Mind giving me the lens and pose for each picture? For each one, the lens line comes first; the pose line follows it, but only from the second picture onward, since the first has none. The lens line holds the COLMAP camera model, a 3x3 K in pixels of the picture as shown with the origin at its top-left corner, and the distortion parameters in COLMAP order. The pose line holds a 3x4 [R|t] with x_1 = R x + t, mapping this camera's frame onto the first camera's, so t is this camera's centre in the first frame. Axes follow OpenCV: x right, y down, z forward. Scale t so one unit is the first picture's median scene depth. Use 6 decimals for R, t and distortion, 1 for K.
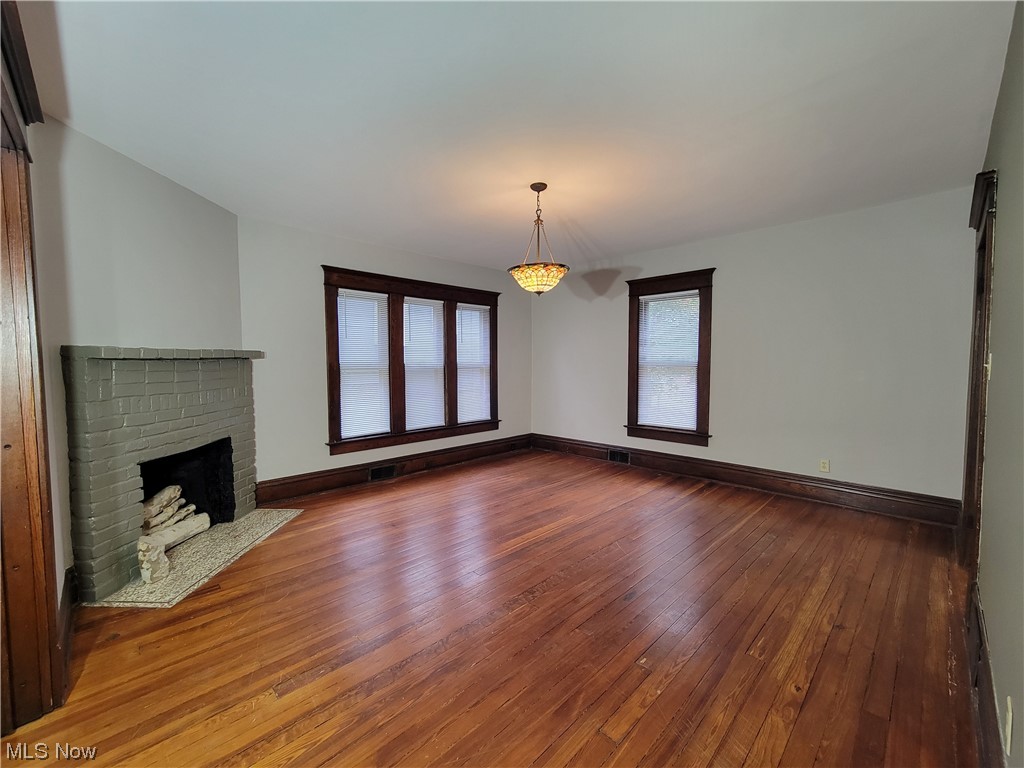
lens RADIAL K [[419.0, 0, 510.6], [0, 419.0, 385.7], [0, 0, 1]] dist [0.000292, 0.000010]
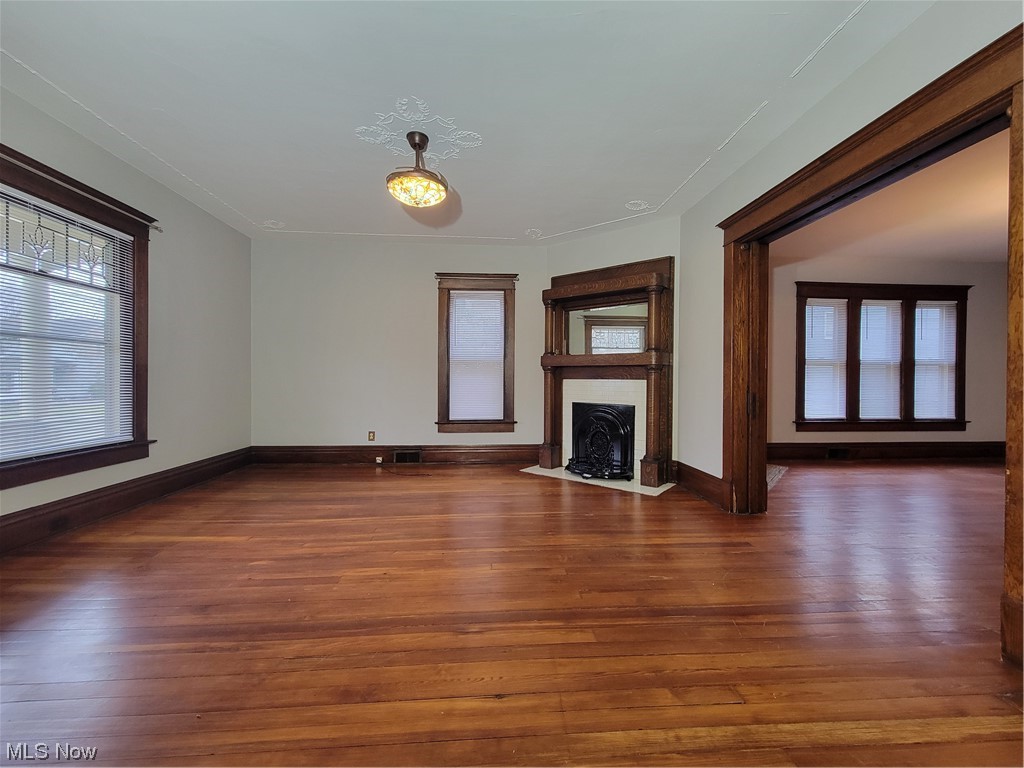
lens RADIAL K [[419.0, 0, 509.0], [0, 419.0, 376.7], [0, 0, 1]] dist [0.000292, 0.000010]
pose [[0.756608, 0.018003, -0.653621, -0.238098], [-0.046354, 0.998583, -0.026153, 0.068197], [0.652224, 0.050085, 0.756370, -0.469638]]
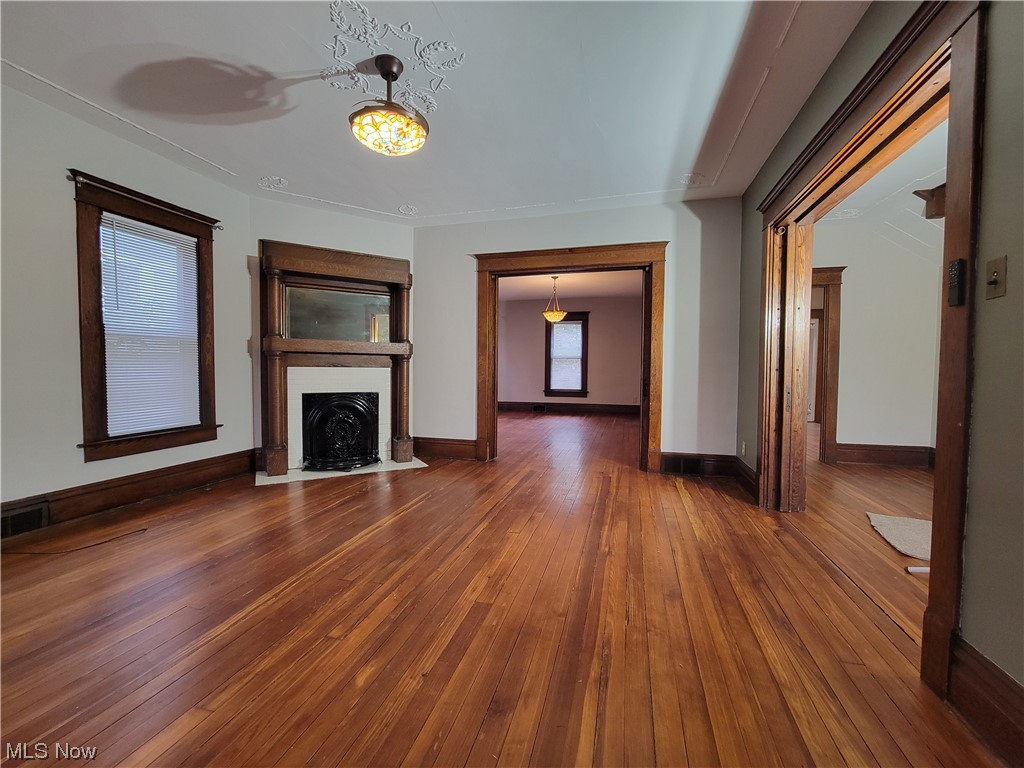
lens RADIAL K [[419.0, 0, 505.7], [0, 419.0, 385.7], [0, 0, 1]] dist [0.000292, 0.000010]
pose [[0.873053, 0.005683, 0.487592, -1.808433], [-0.007138, 0.999974, 0.001127, 0.089103], [-0.487573, -0.004464, 0.873071, -0.789192]]
